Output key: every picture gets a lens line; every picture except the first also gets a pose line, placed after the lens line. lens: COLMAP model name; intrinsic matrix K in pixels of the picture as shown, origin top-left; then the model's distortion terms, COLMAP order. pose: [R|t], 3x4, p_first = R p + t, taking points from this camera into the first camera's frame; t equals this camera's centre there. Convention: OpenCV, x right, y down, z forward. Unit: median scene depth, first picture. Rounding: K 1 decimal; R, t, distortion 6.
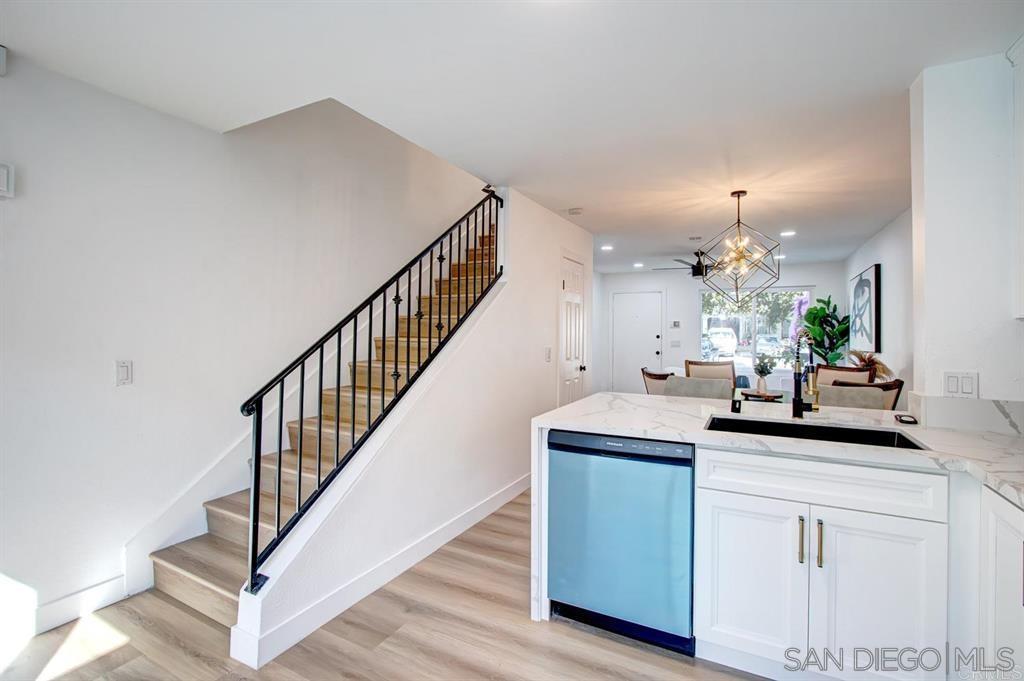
lens RADIAL K [[467.1, 0, 509.8], [0, 467.1, 334.7], [0, 0, 1]] dist [-0.011650, -0.000544]
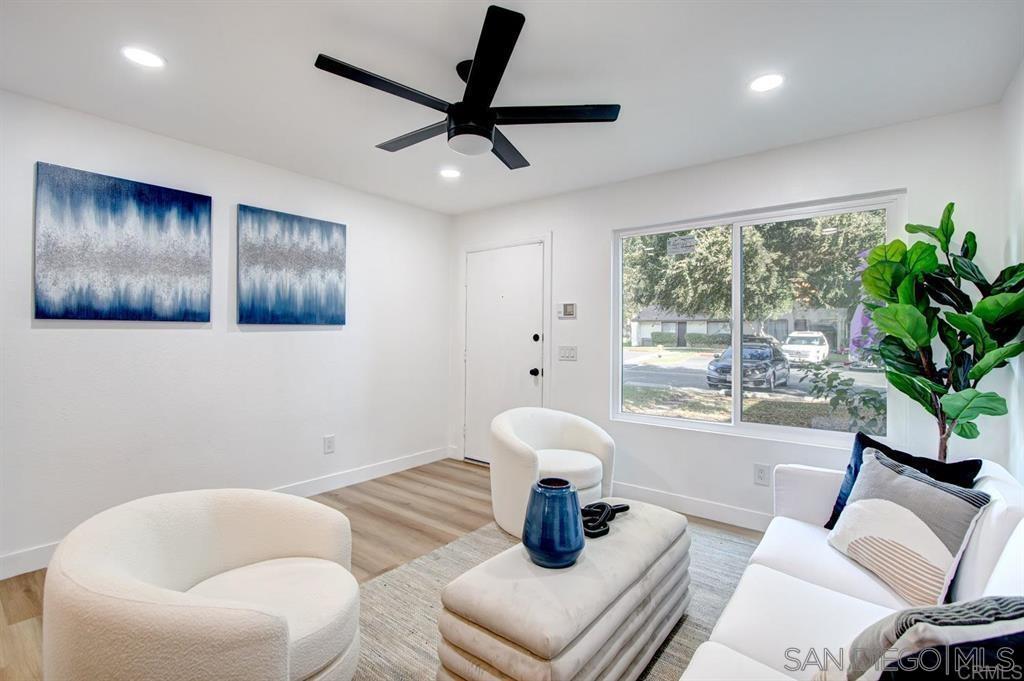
lens RADIAL K [[467.1, 0, 510.6], [0, 467.1, 333.9], [0, 0, 1]] dist [-0.011650, -0.000544]
pose [[0.987324, 0.005721, -0.158614, 0.447179], [-0.007820, 0.999890, -0.012617, 0.008253], [0.158524, 0.013697, 0.987260, 0.648527]]
